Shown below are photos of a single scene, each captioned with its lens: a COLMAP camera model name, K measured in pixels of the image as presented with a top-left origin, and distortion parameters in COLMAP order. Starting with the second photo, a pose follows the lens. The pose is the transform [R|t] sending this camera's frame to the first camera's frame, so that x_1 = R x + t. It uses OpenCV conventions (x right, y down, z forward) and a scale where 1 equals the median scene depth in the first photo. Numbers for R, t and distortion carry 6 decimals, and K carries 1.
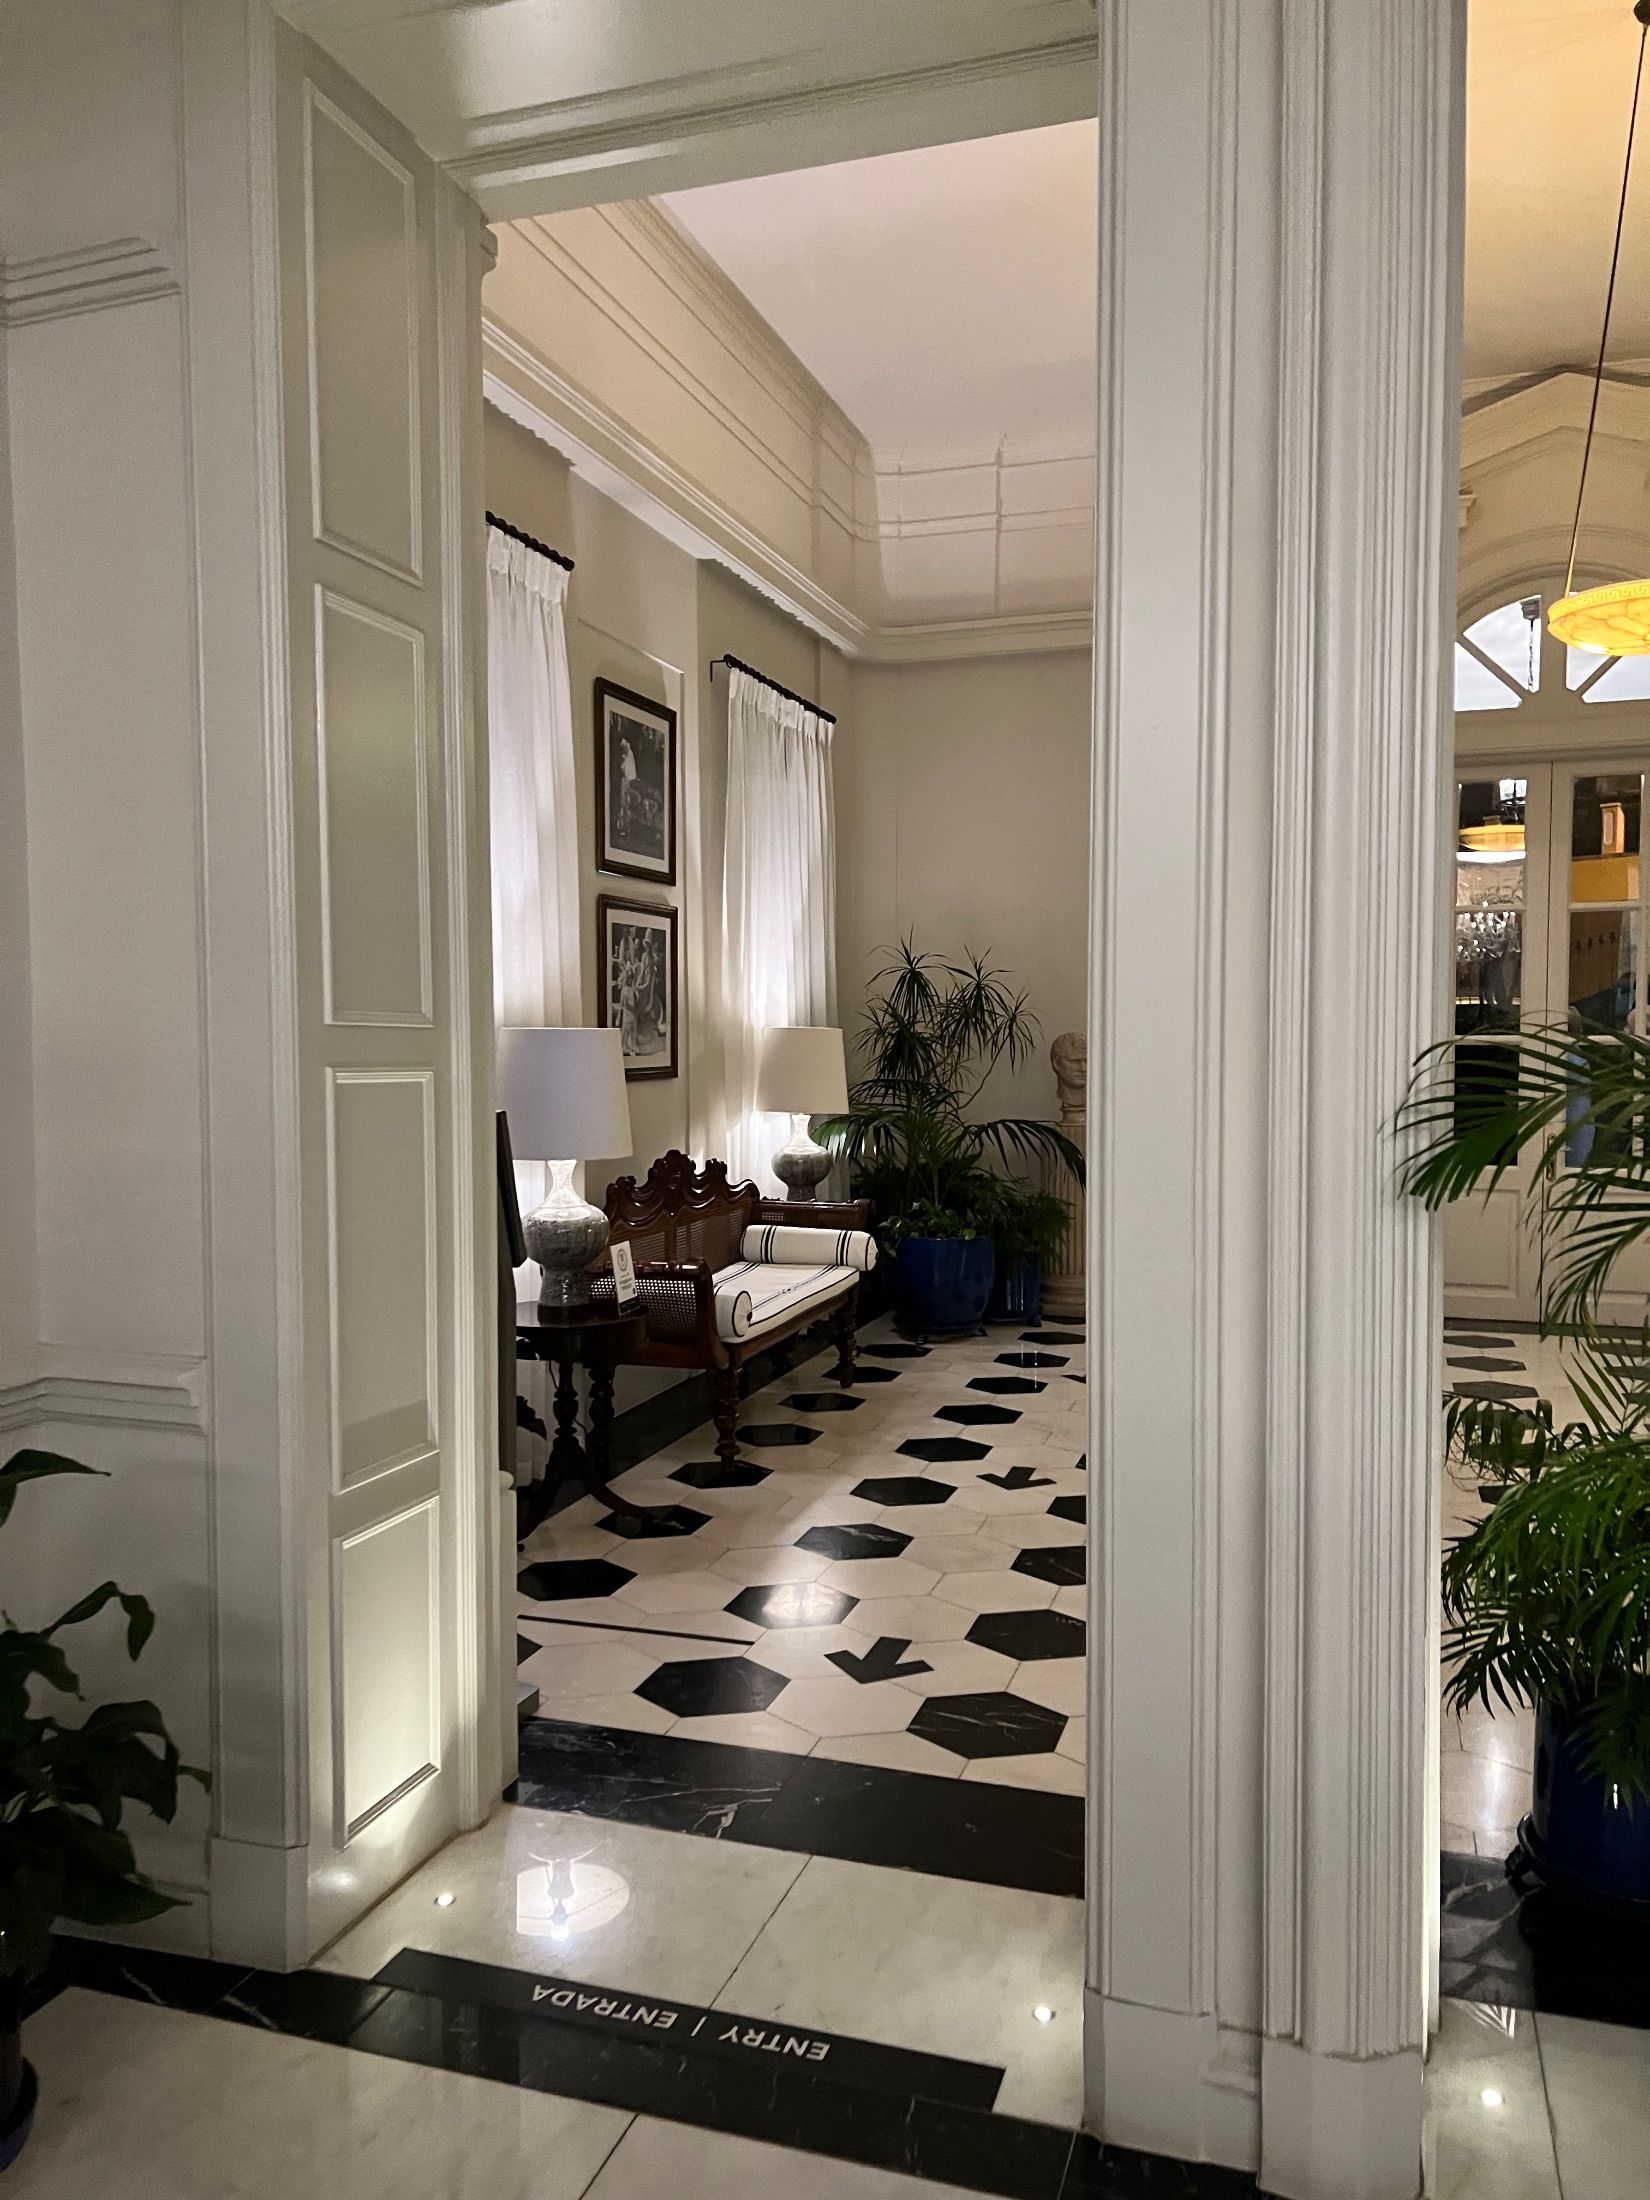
lens RADIAL K [[1668.7, 0, 832.3], [0, 1668.7, 1093.5], [0, 0, 1]] dist [0.034844, -0.044166]
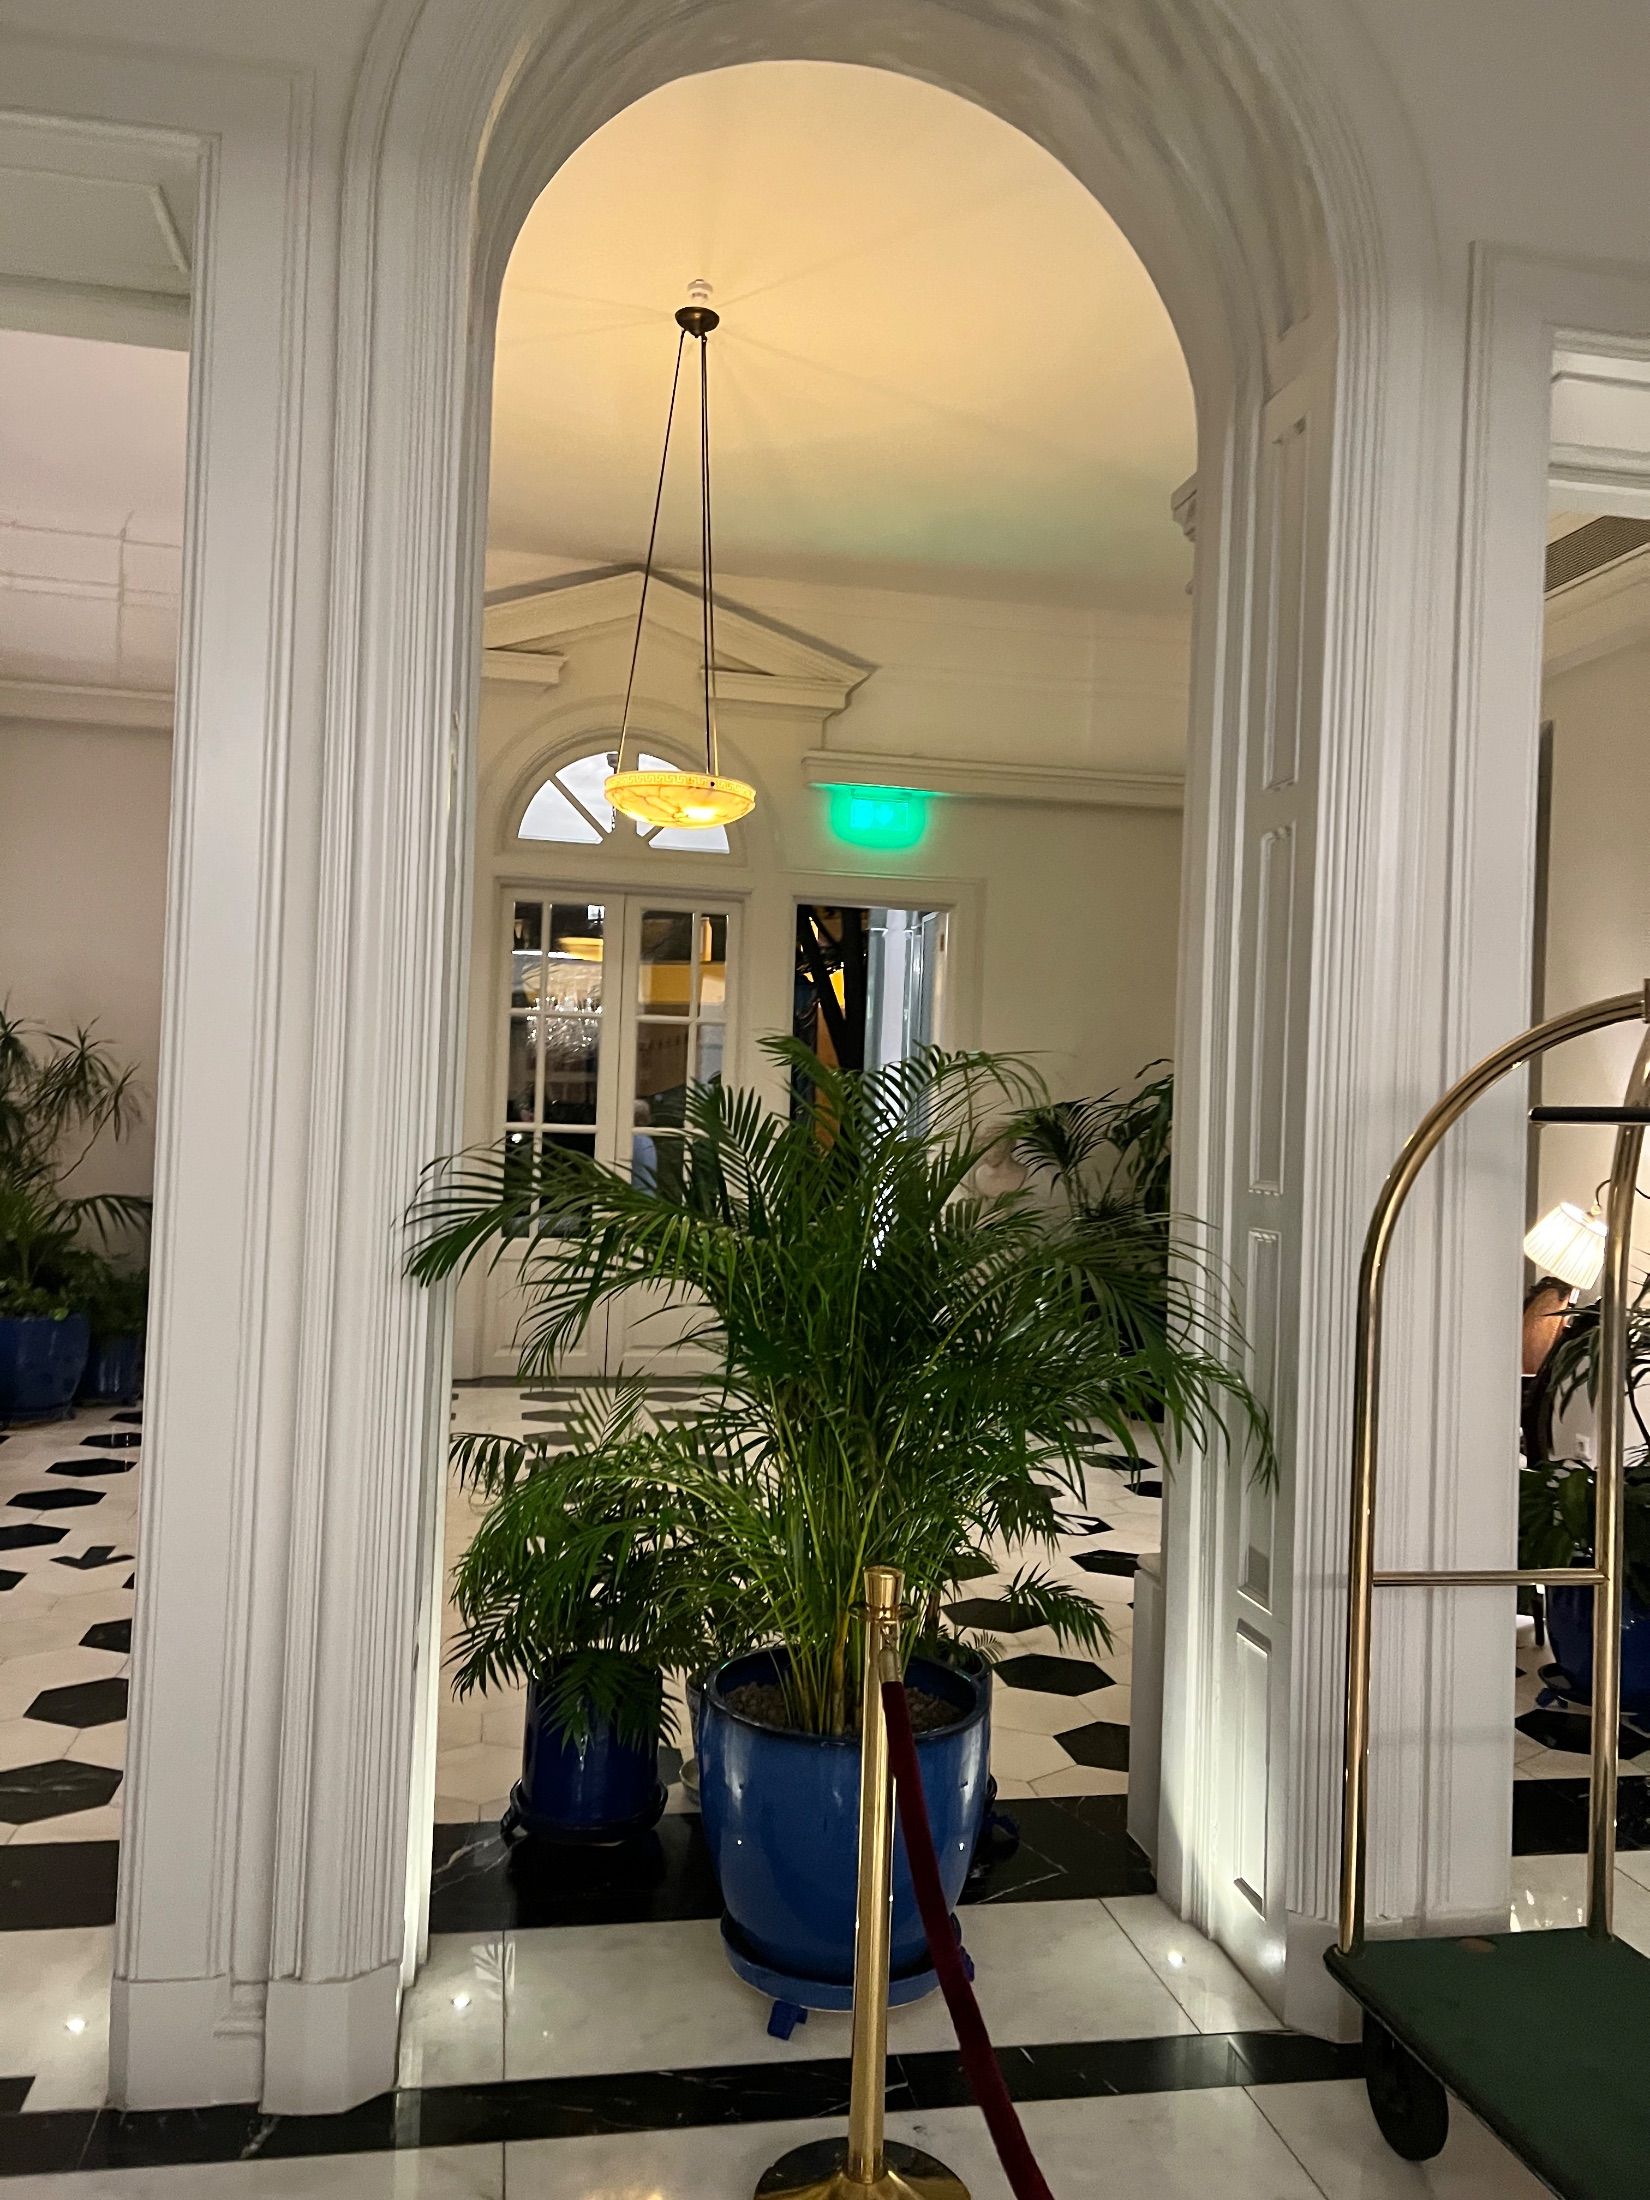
lens RADIAL K [[1668.7, 0, 832.3], [0, 1668.7, 1093.5], [0, 0, 1]] dist [0.034844, -0.044166]
pose [[0.875604, 0.041072, 0.481281, 0.002919], [-0.020720, 0.998655, -0.047528, -0.013252], [-0.482585, 0.031643, 0.875277, -0.150014]]
